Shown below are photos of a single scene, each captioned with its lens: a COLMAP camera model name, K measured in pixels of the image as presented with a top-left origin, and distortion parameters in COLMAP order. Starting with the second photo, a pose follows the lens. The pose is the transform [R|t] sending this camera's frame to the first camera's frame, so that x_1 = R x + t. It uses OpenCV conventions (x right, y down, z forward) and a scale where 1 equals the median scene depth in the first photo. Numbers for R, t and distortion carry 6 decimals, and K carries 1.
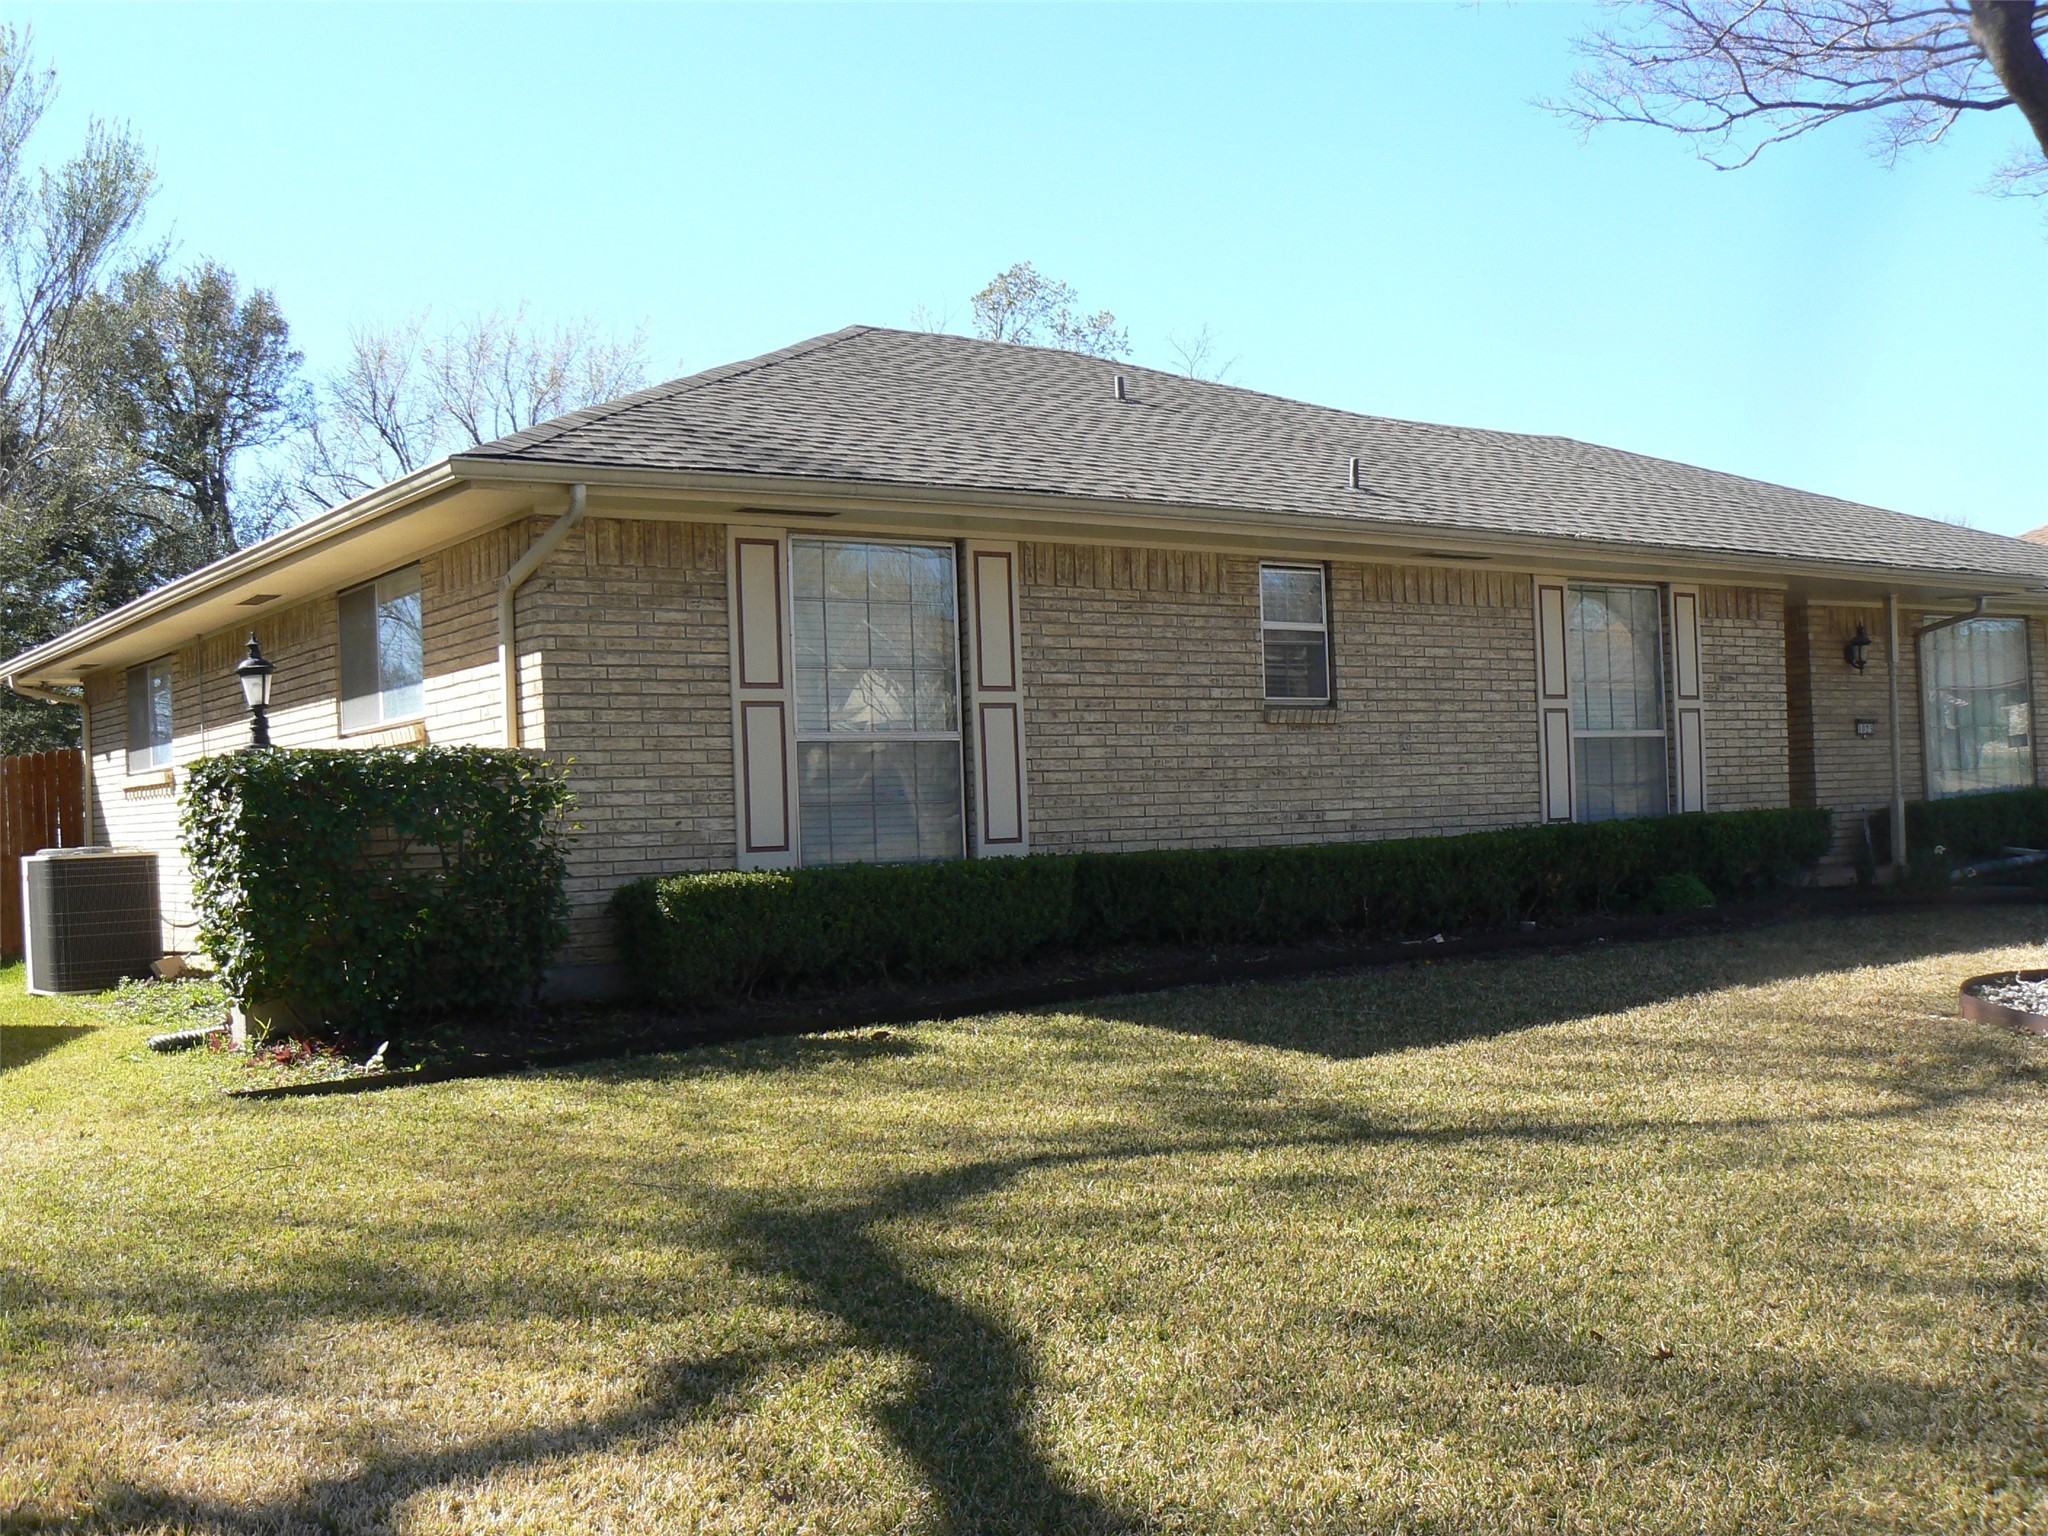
lens RADIAL K [[2201.2, 0, 1011.7], [0, 2201.2, 778.4], [0, 0, 1]] dist [-0.187114, 0.228410]
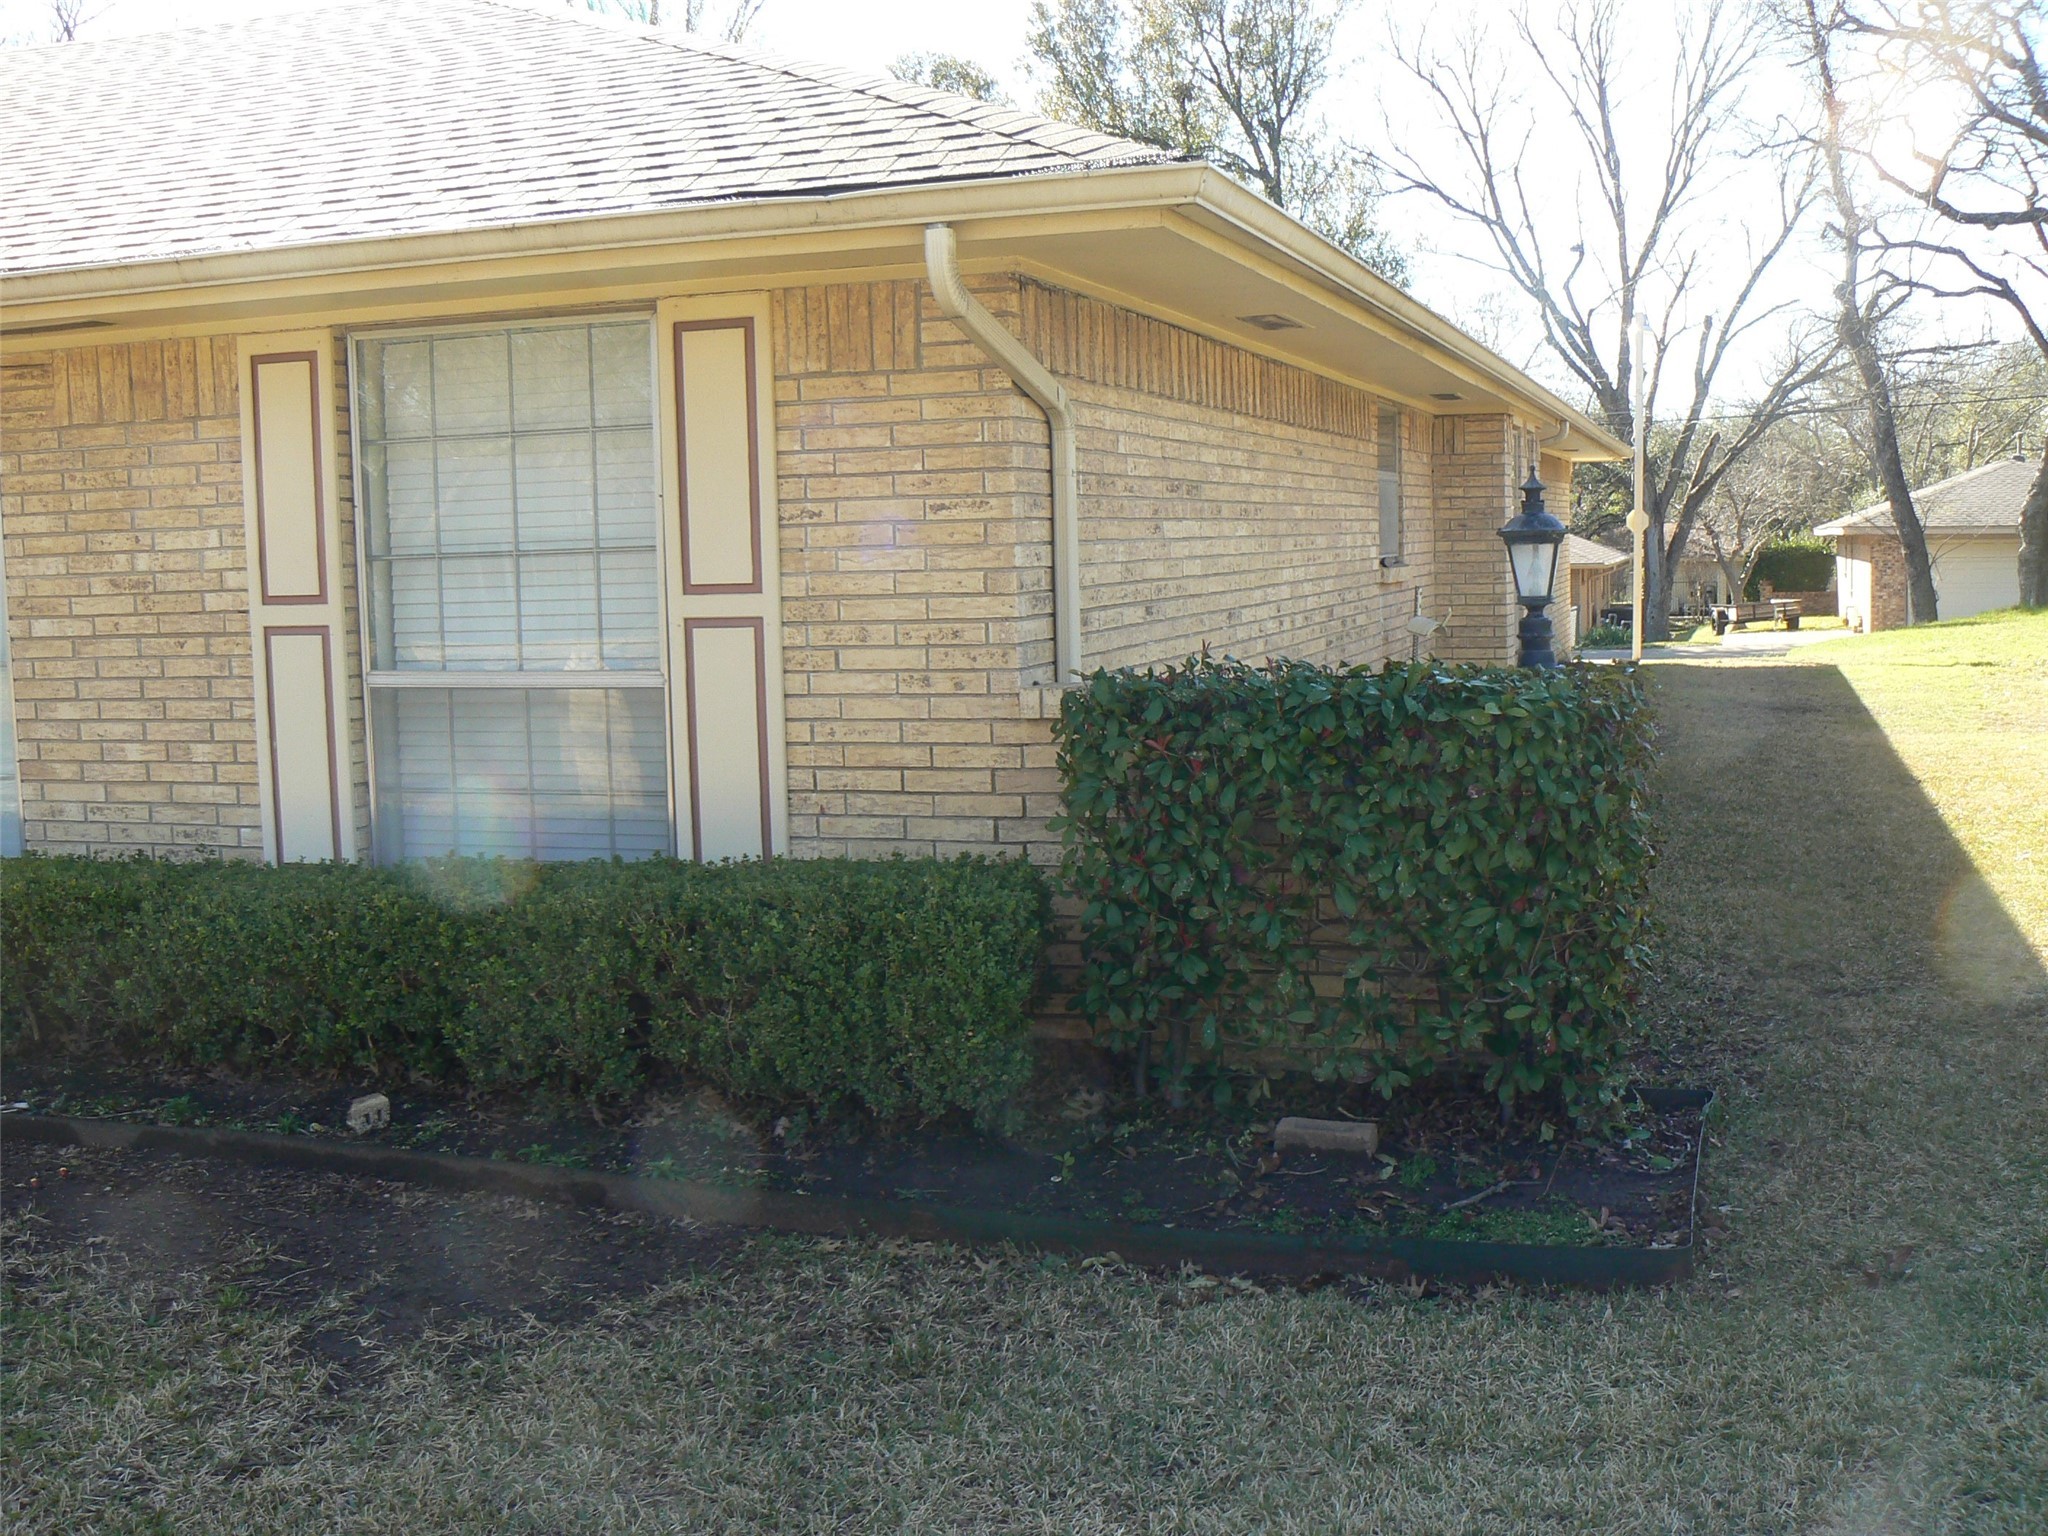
lens RADIAL K [[2188.5, 0, 1021.4], [0, 2188.5, 765.7], [0, 0, 1]] dist [-0.184534, 0.201739]
pose [[0.588360, 0.113415, -0.800606, 1.222222], [0.016502, 0.988224, 0.152120, -0.084828], [0.808431, -0.102713, 0.579560, 1.314681]]
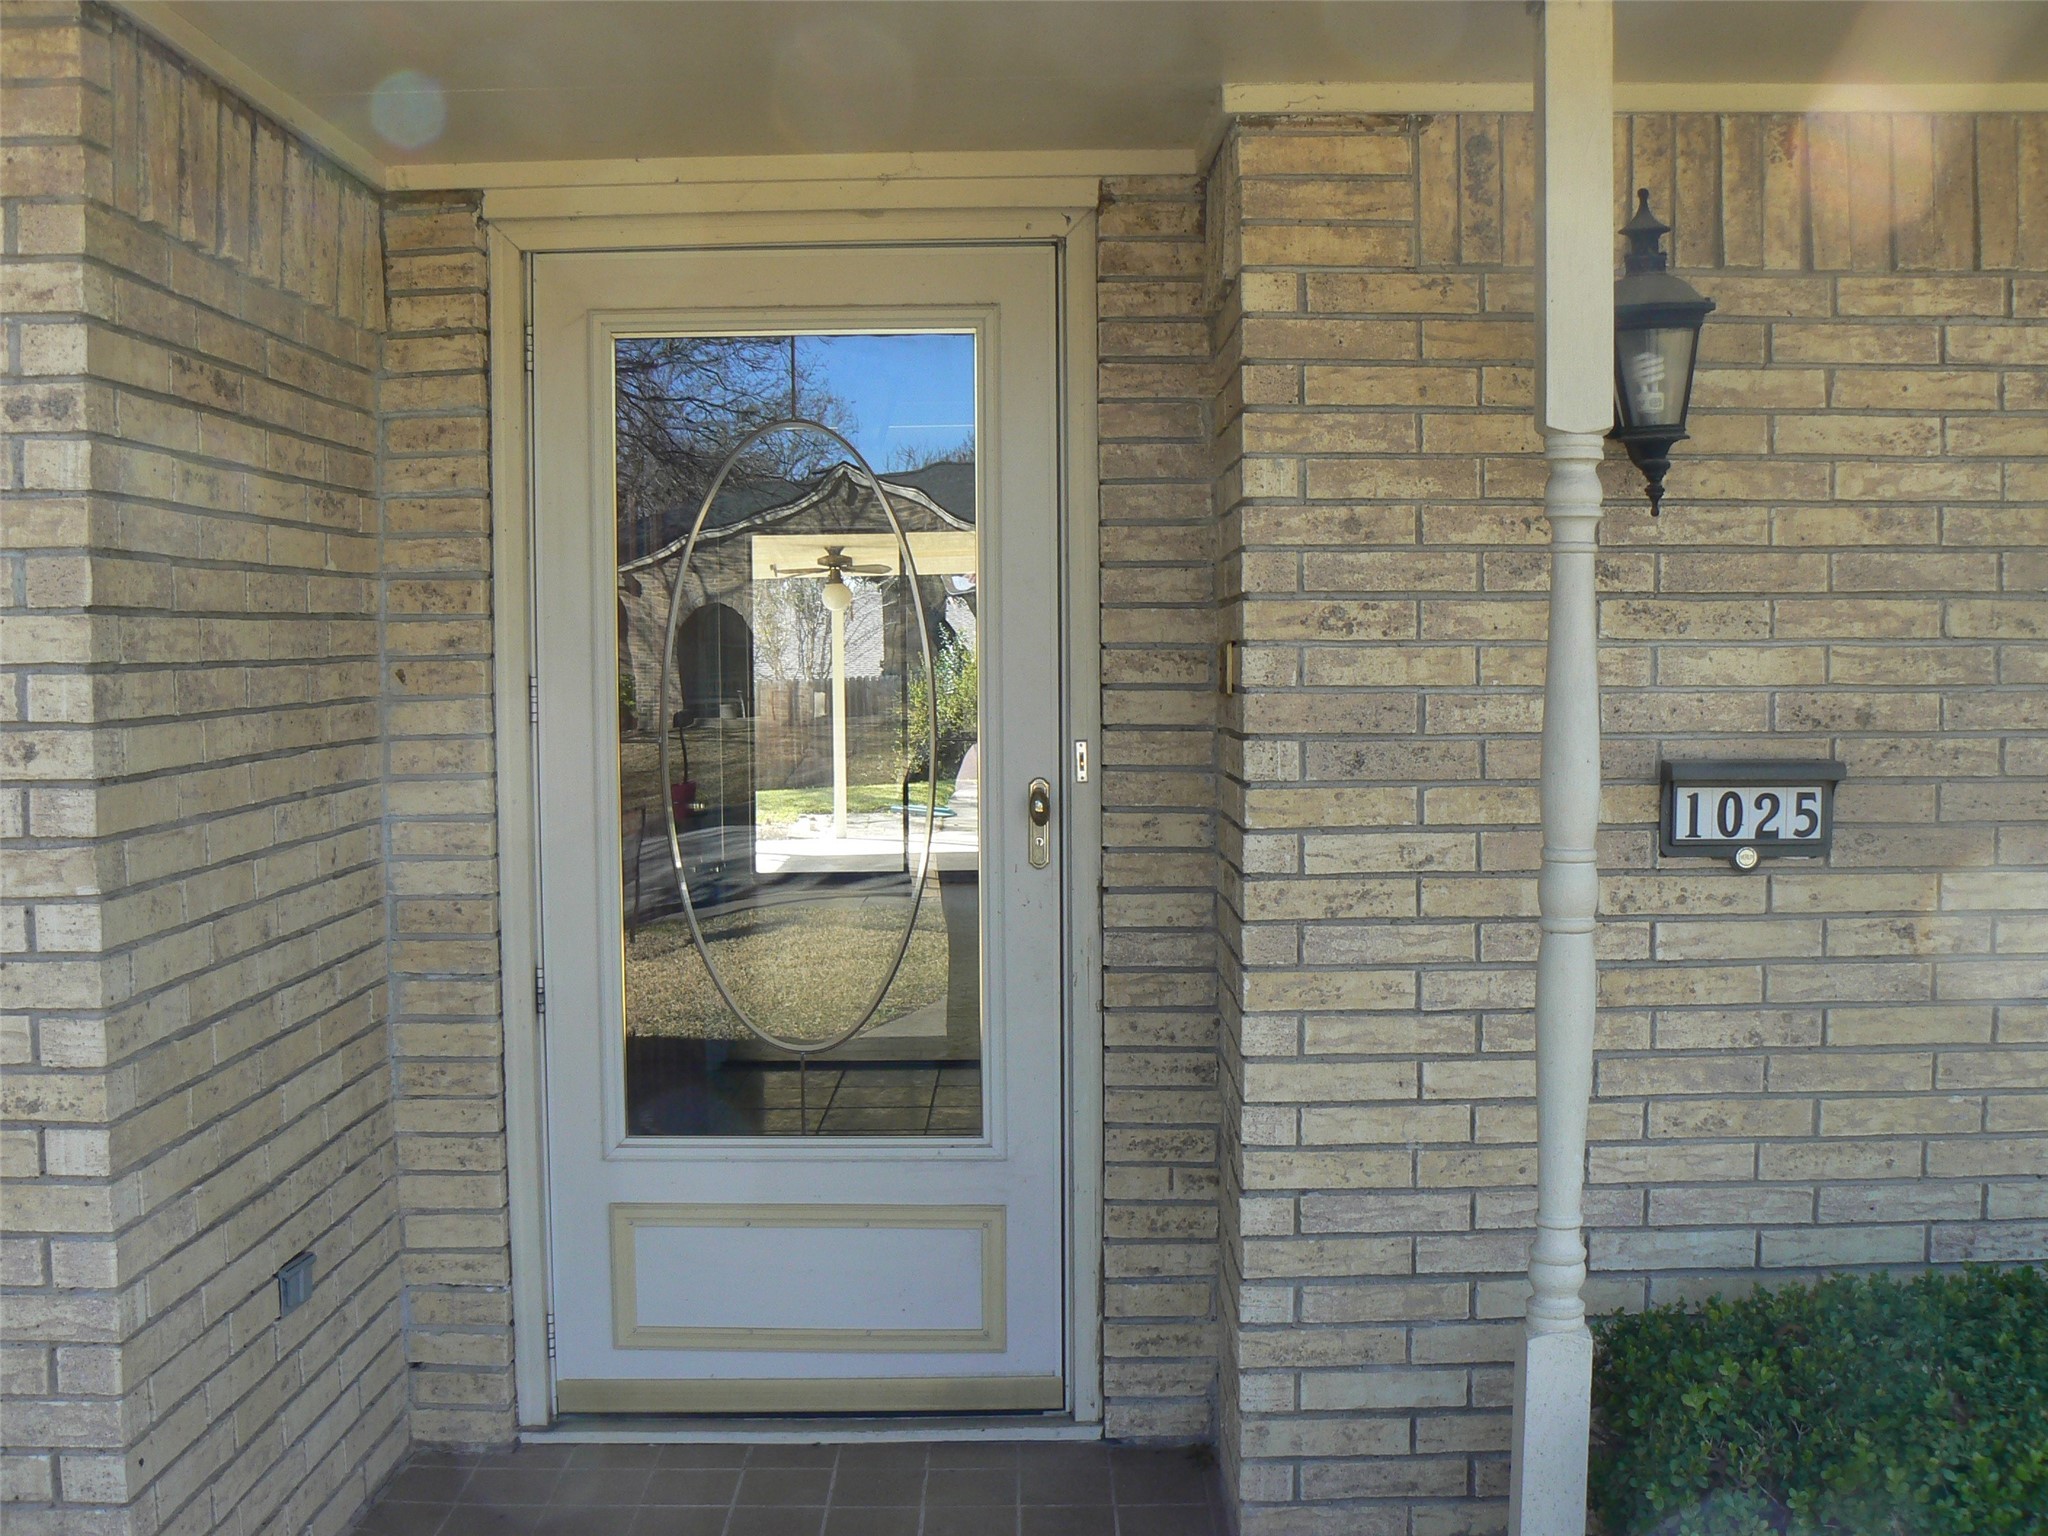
lens RADIAL K [[2201.2, 0, 1011.7], [0, 2201.2, 778.4], [0, 0, 1]] dist [-0.187114, 0.228410]
pose [[0.805727, 0.070940, -0.588024, 0.585311], [-0.011323, 0.994465, 0.104459, -0.056630], [0.592179, -0.077507, 0.802070, 1.065468]]
